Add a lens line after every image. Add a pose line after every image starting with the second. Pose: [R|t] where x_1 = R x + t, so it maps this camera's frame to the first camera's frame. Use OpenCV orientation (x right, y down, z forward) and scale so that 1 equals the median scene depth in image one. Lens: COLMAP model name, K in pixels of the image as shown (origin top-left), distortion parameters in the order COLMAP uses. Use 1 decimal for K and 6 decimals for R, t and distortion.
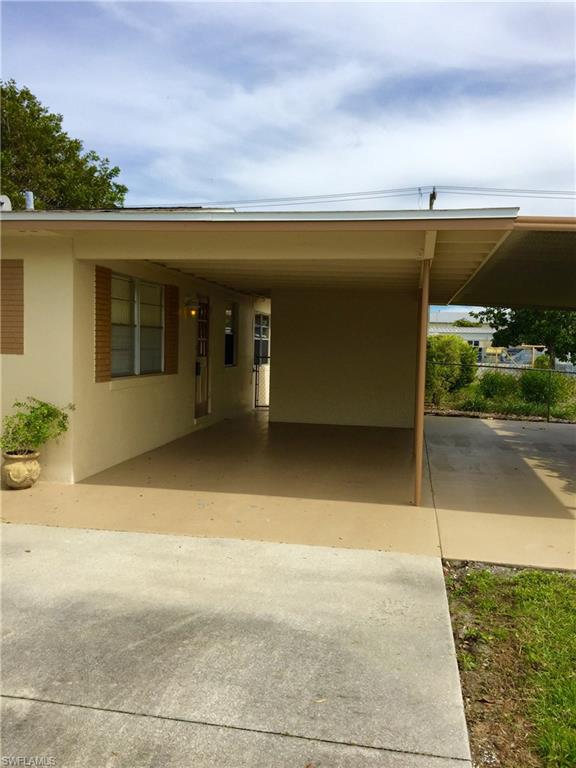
lens RADIAL K [[652.2, 0, 292.9], [0, 652.2, 385.0], [0, 0, 1]] dist [0.083311, -0.107915]
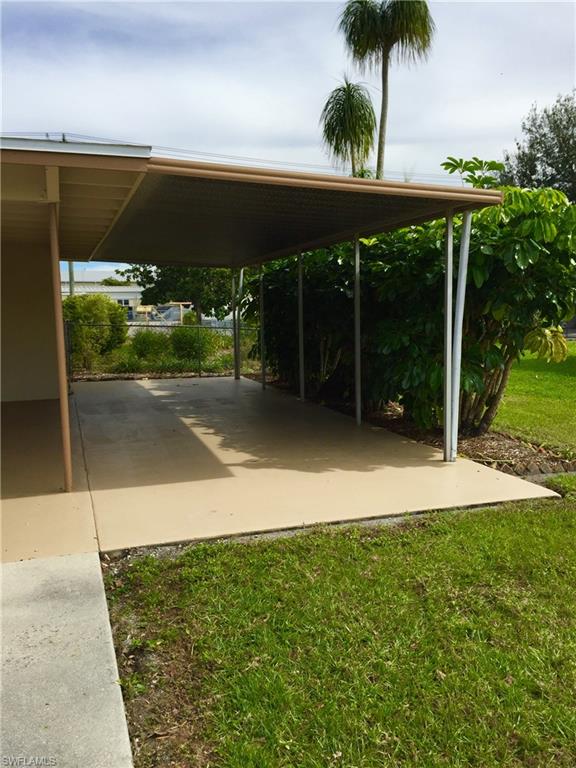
lens RADIAL K [[652.2, 0, 289.7], [0, 652.2, 385.3], [0, 0, 1]] dist [0.083311, -0.107915]
pose [[0.870203, -0.098300, 0.482787, 0.037863], [0.068340, 0.994505, 0.079312, -0.004877], [-0.487931, -0.036024, 0.872139, 0.103778]]
